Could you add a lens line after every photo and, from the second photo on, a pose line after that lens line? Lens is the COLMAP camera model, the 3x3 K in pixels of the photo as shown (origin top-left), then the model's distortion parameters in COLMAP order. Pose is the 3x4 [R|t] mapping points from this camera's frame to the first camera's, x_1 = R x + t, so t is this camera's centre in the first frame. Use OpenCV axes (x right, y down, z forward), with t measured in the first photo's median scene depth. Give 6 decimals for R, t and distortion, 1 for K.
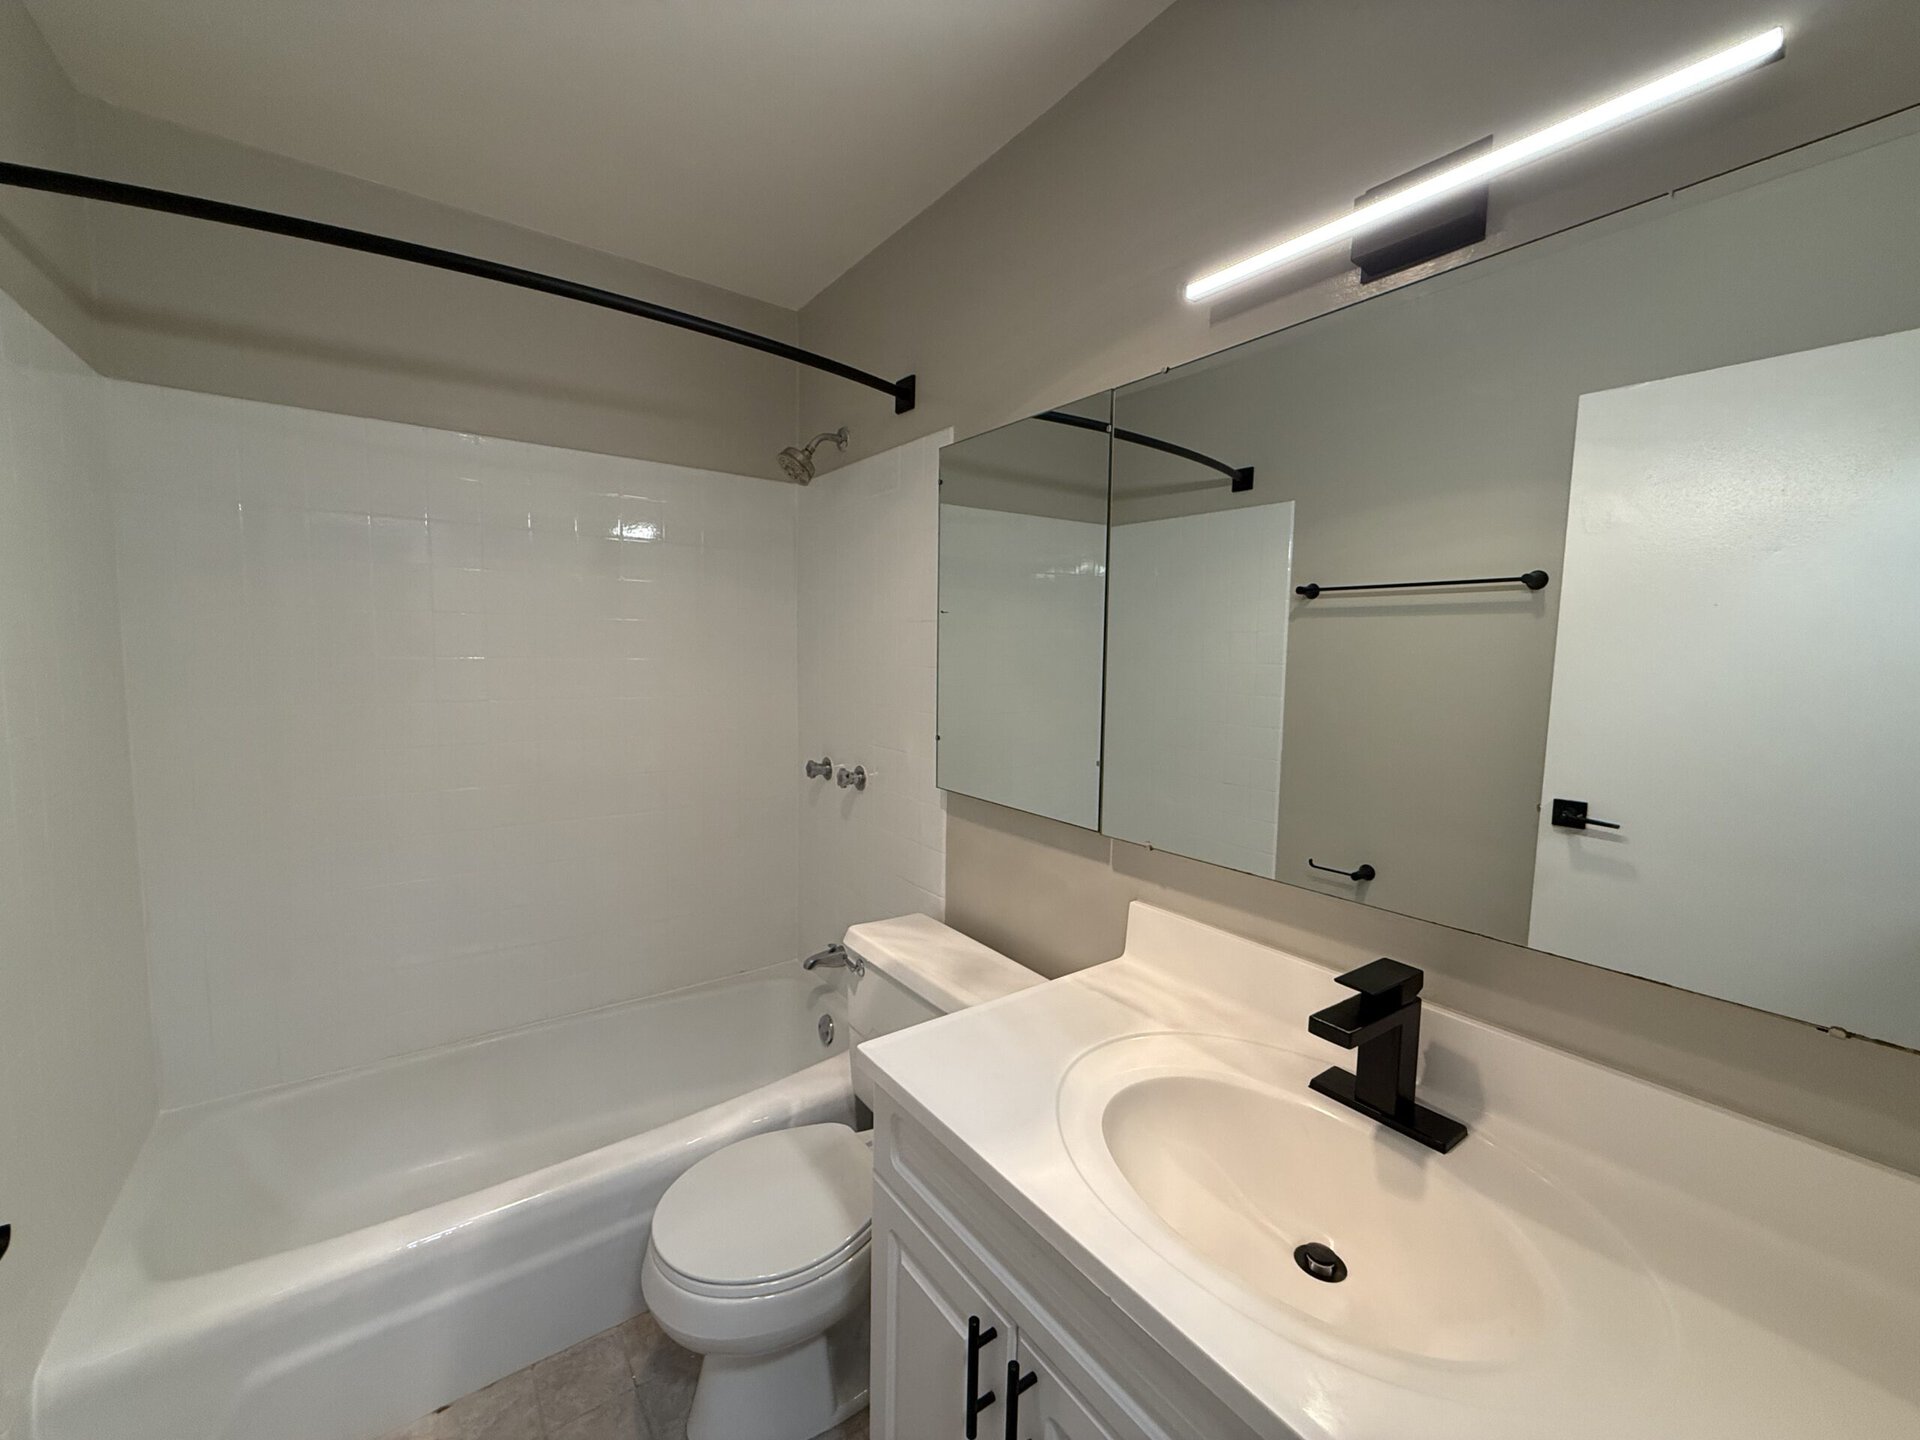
lens RADIAL K [[764.1, 0, 954.0], [0, 764.1, 717.9], [0, 0, 1]] dist [-0.000618, -0.000053]
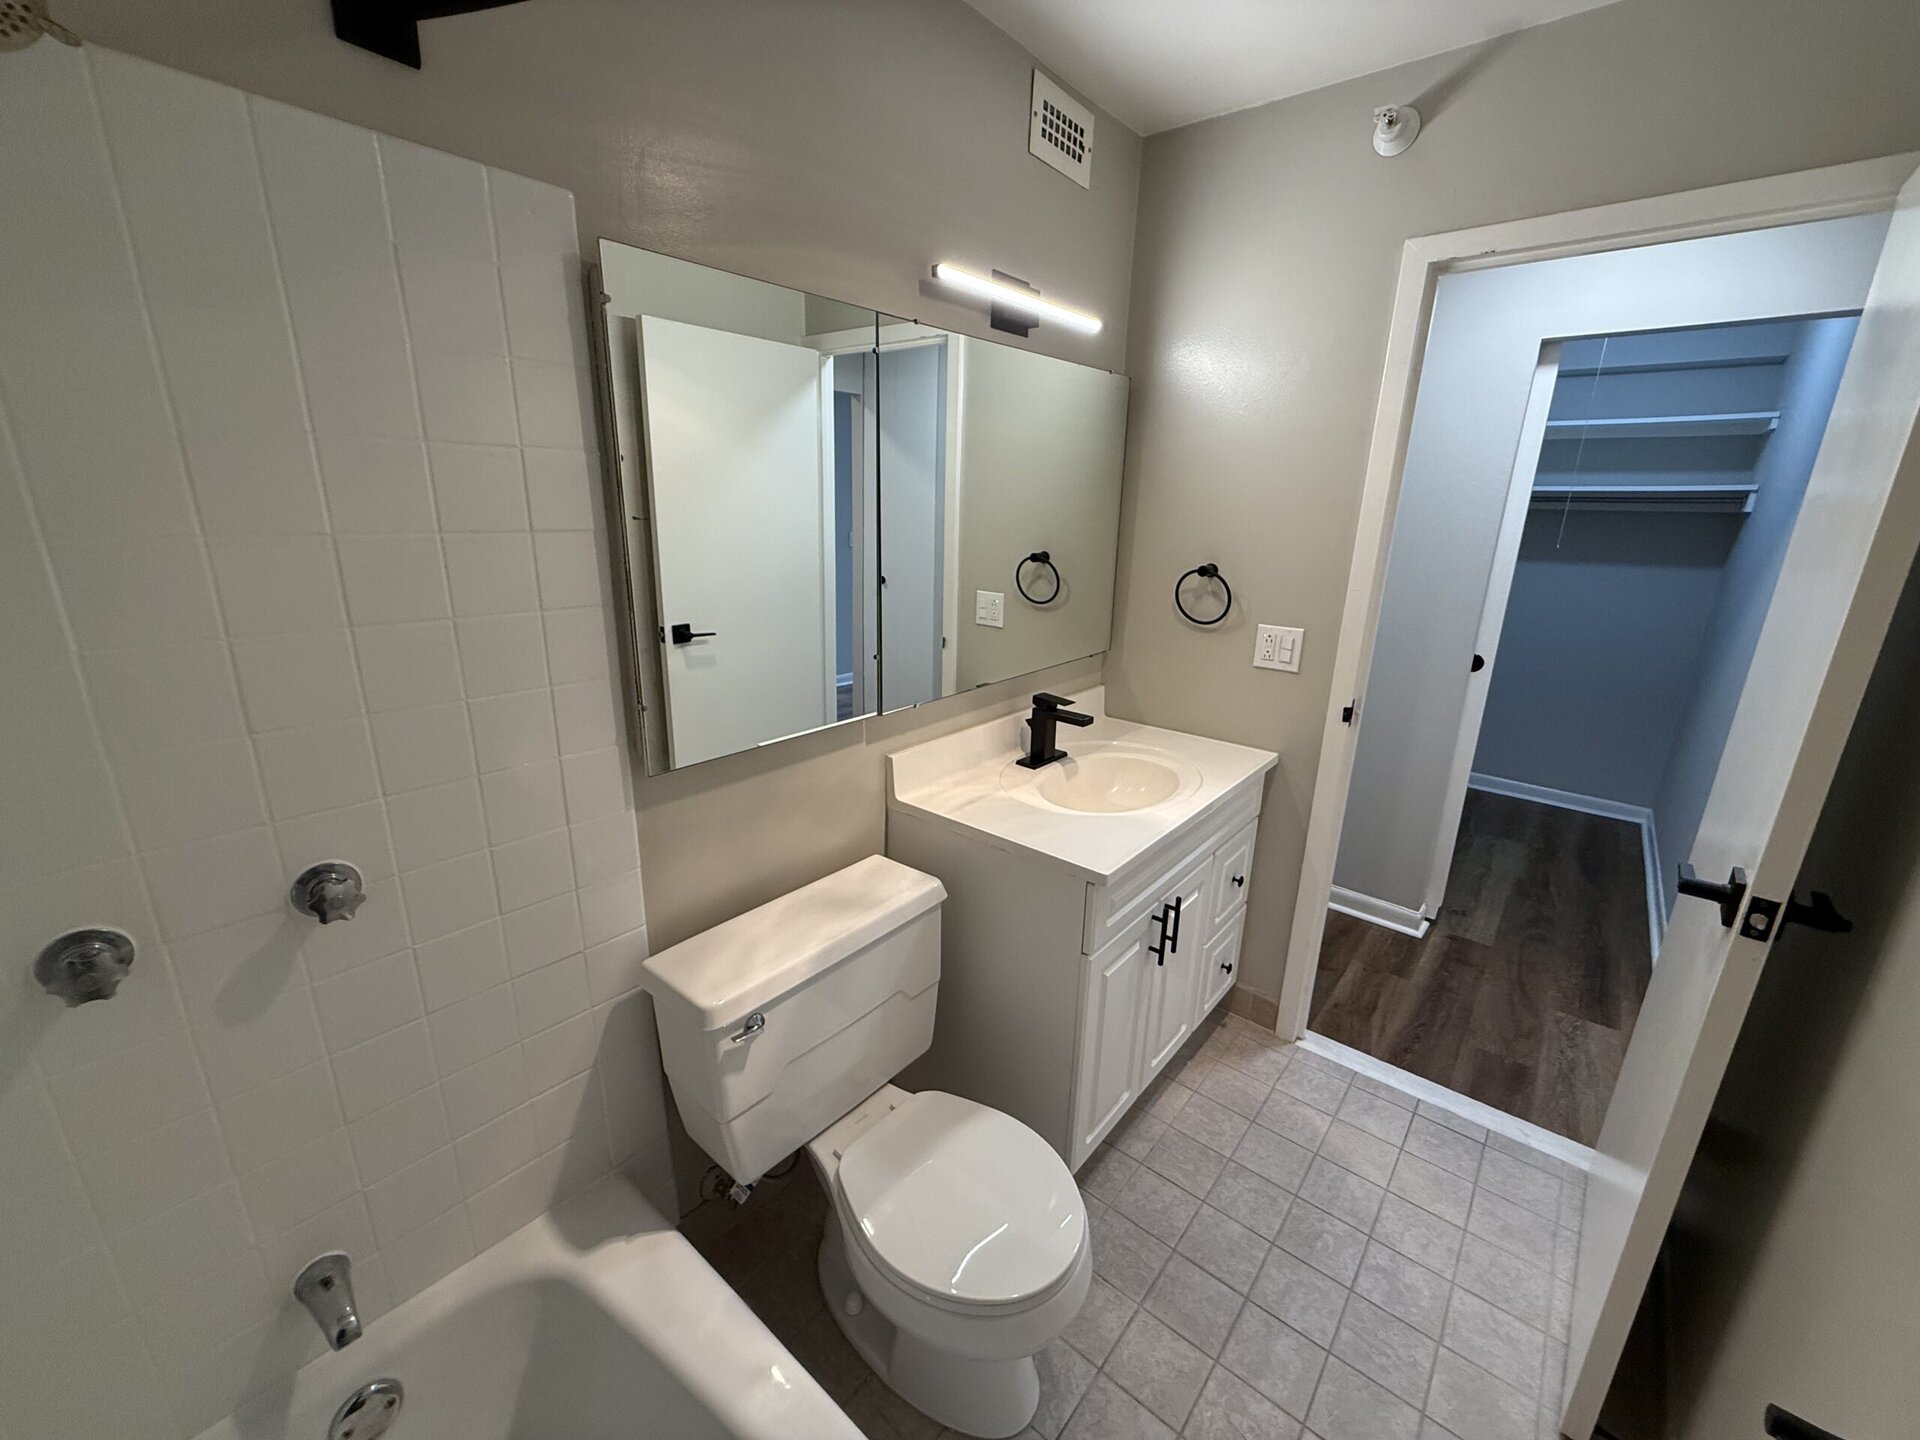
lens RADIAL K [[764.1, 0, 954.0], [0, 764.1, 717.9], [0, 0, 1]] dist [-0.000618, -0.000053]
pose [[-0.242350, -0.304030, 0.921321, -0.897977], [0.044356, 0.945165, 0.323566, -0.217437], [-0.969174, 0.119282, -0.215575, 1.102382]]
